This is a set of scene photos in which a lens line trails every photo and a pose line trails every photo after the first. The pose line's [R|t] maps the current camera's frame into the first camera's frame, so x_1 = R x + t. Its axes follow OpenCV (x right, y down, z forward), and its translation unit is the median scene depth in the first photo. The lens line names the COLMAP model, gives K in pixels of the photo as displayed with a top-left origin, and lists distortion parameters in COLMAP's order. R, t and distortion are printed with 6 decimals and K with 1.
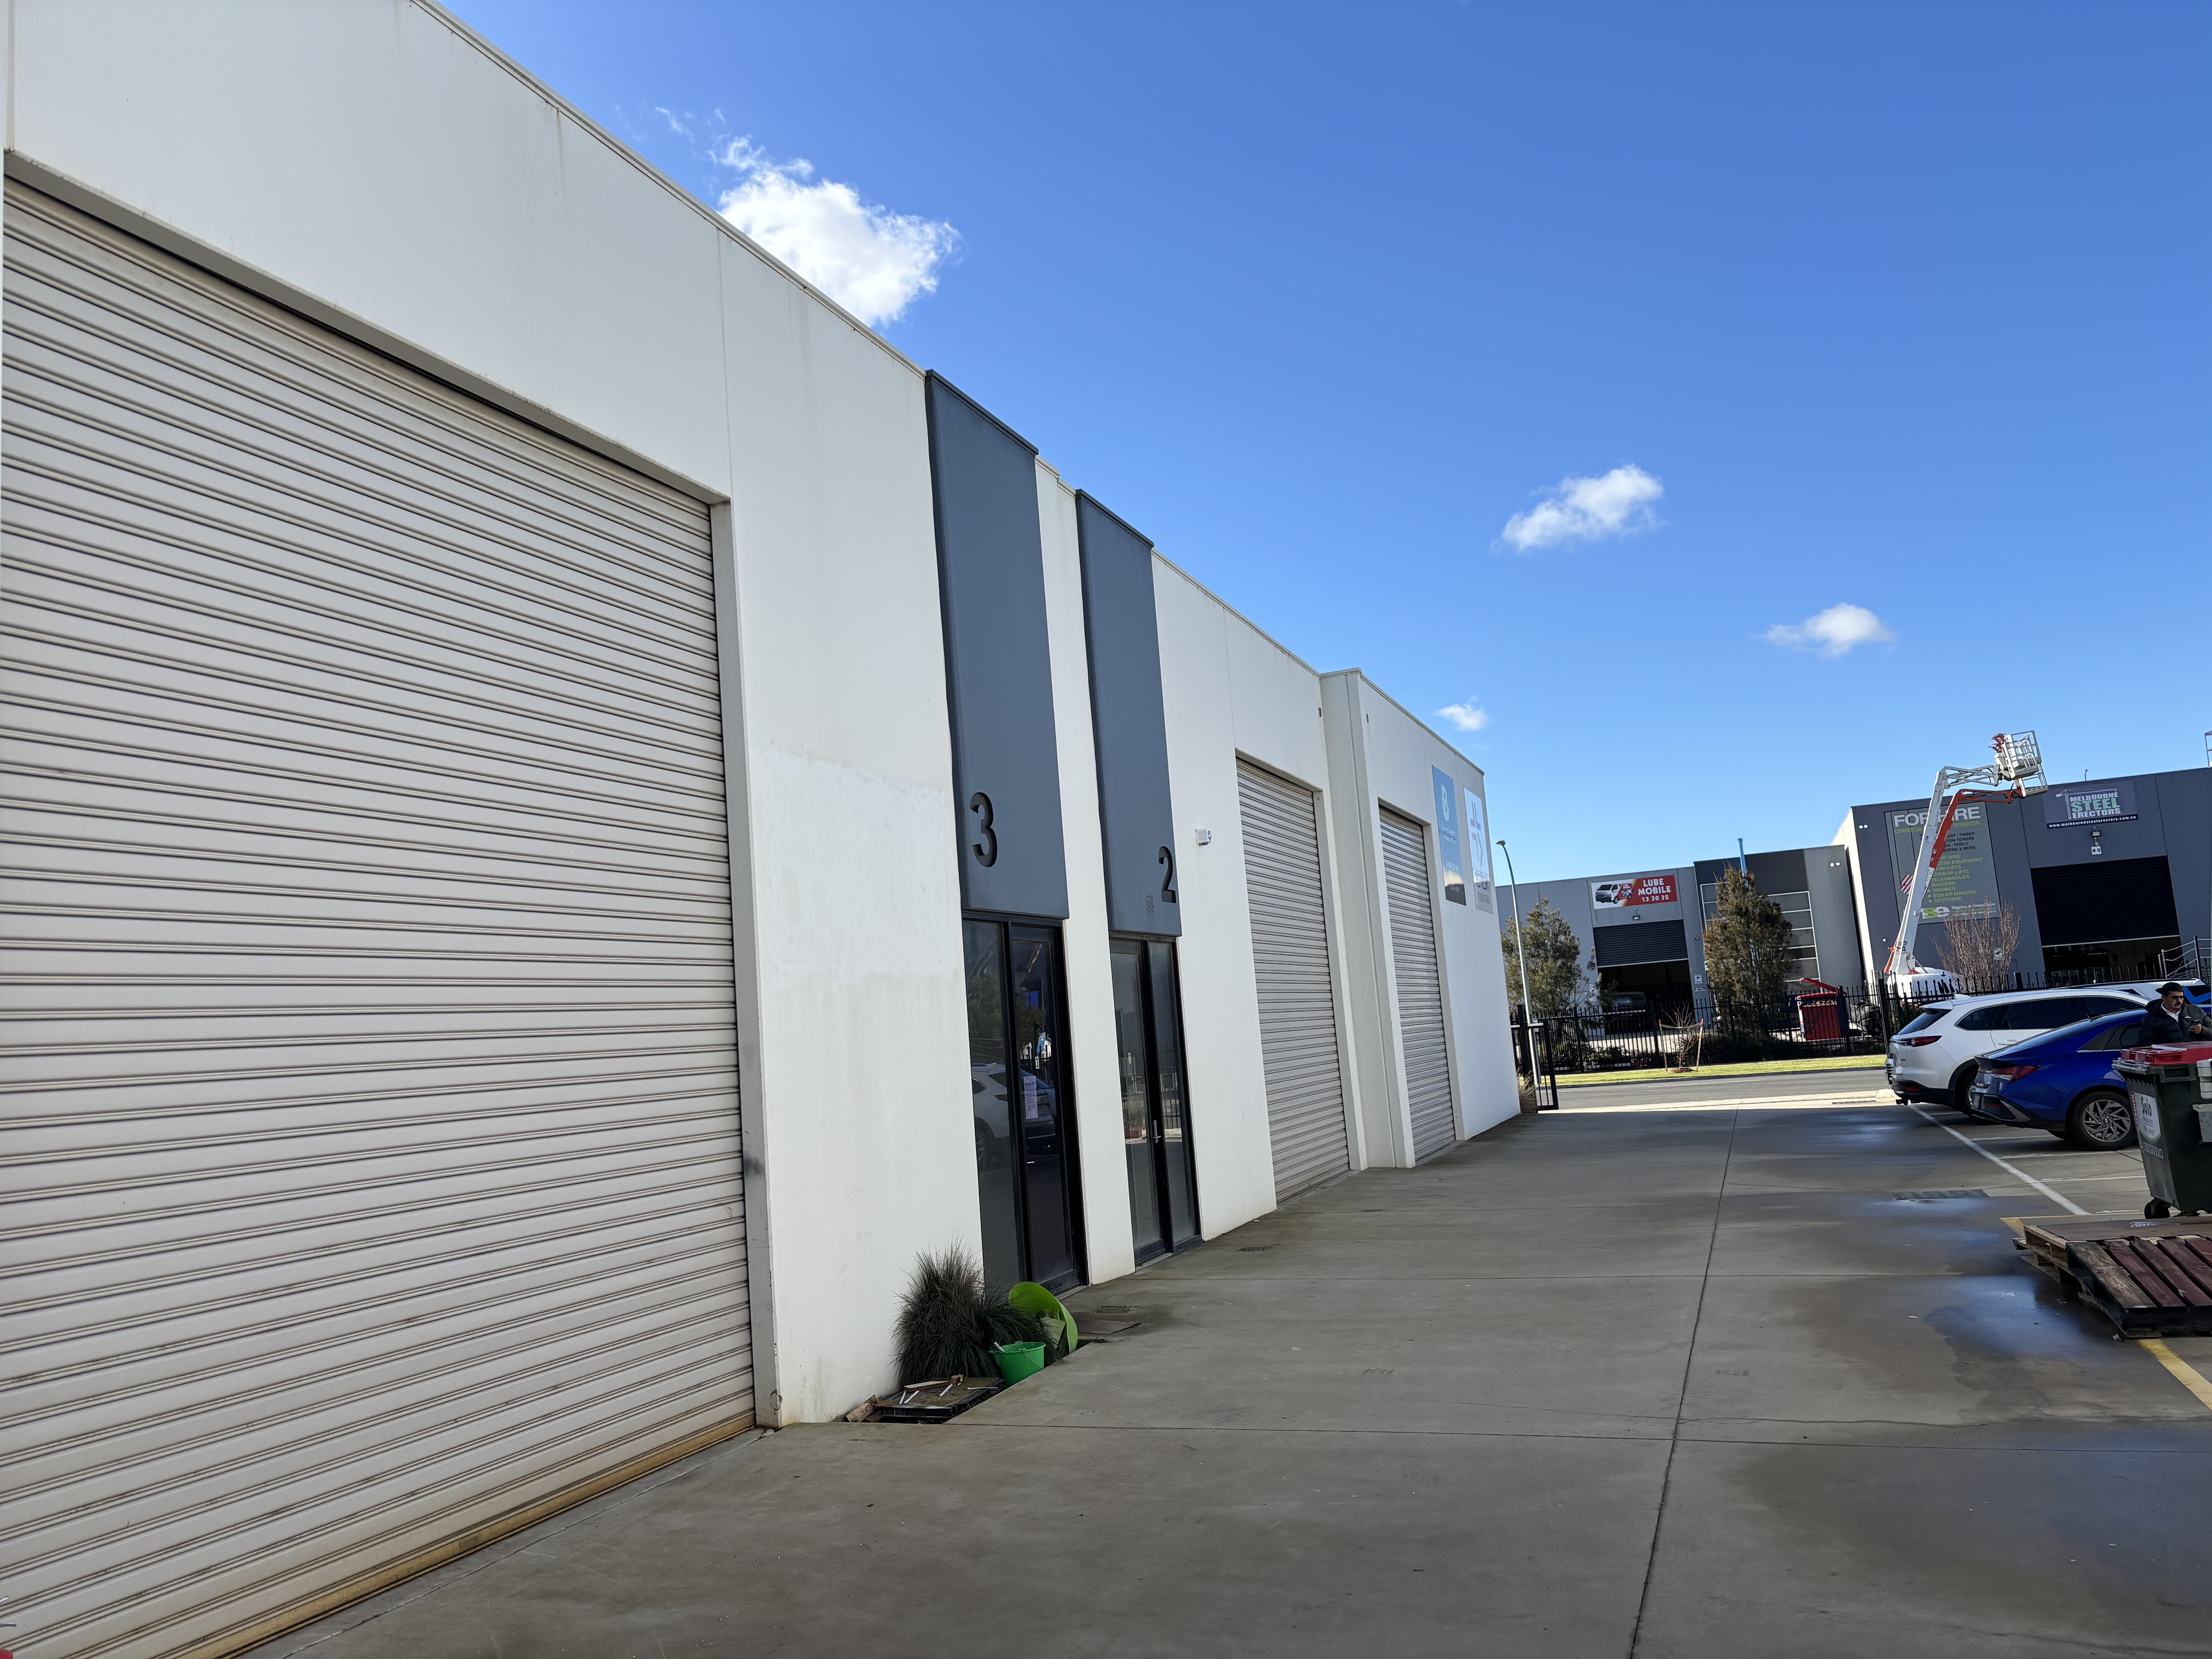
lens RADIAL K [[1704.0, 0, 1106.0], [0, 1704.0, 829.5], [0, 0, 1]] dist [0.051766, -0.063010]
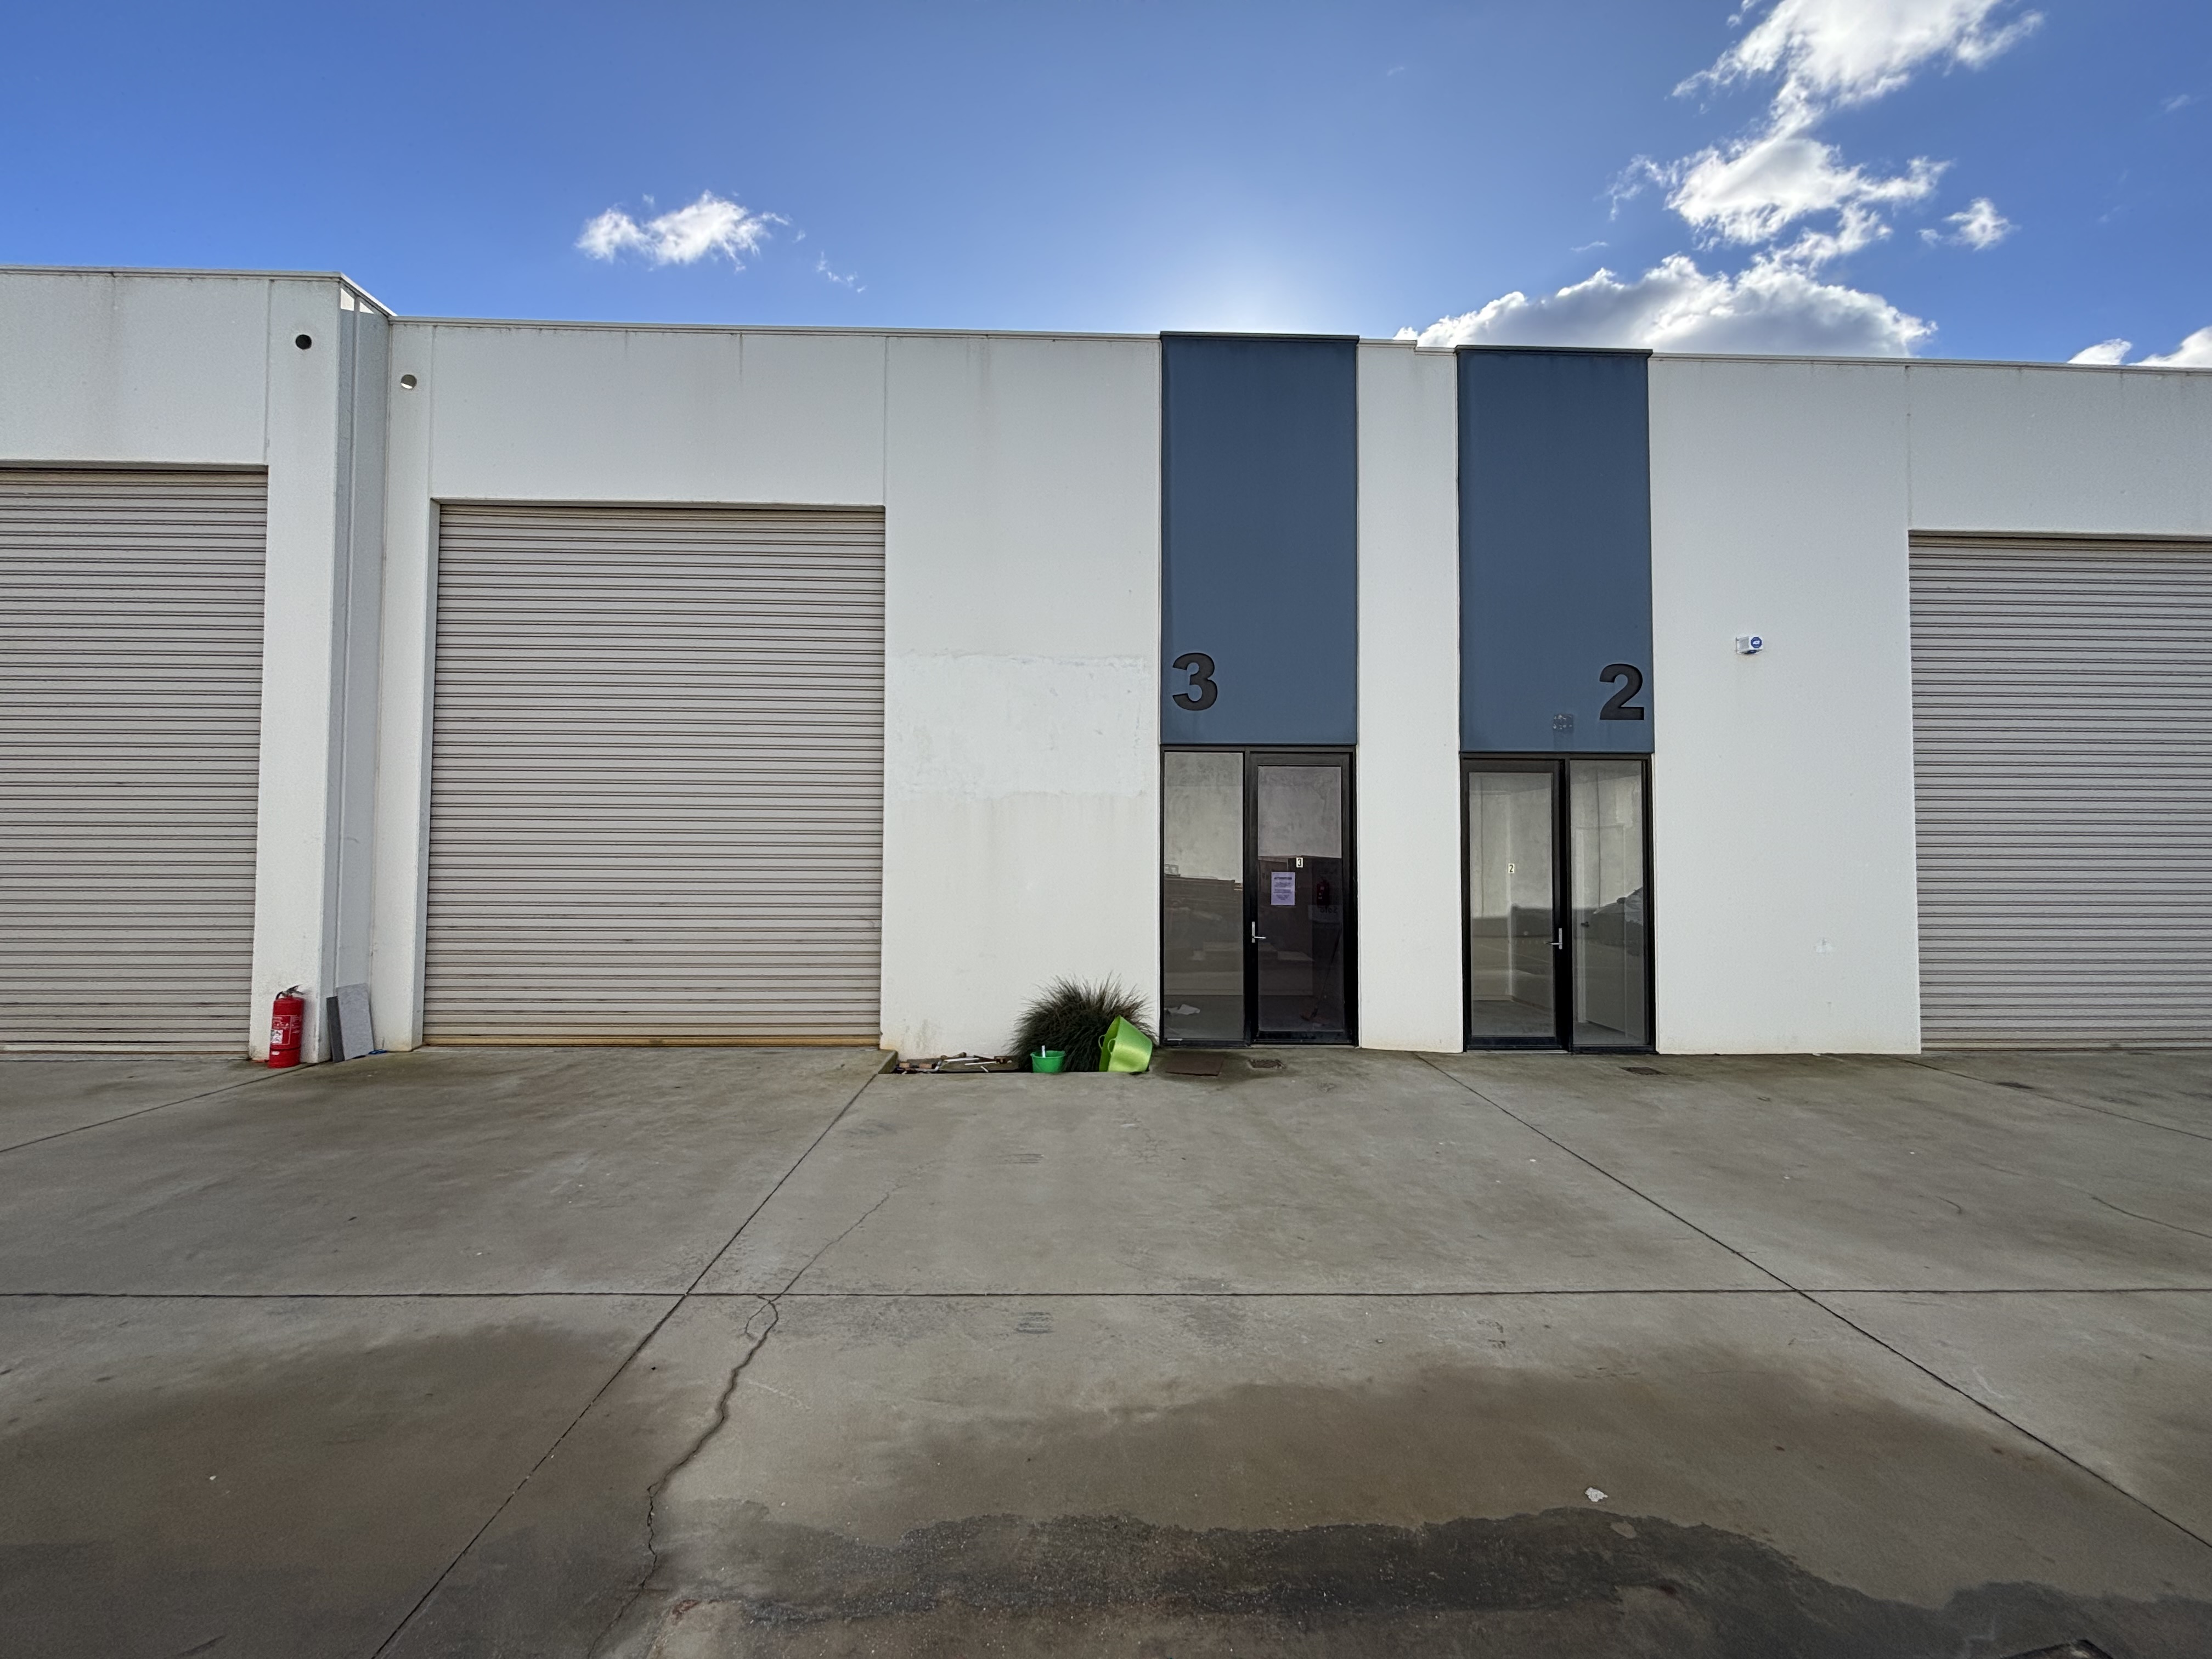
lens RADIAL K [[909.7, 0, 1106.0], [0, 909.7, 829.5], [0, 0, 1]] dist [-0.002397, -0.000758]
pose [[0.375842, 0.052474, -0.925197, 0.717309], [0.078959, 0.992951, 0.088392, 0.059203], [0.923314, -0.106274, 0.369049, 0.861102]]
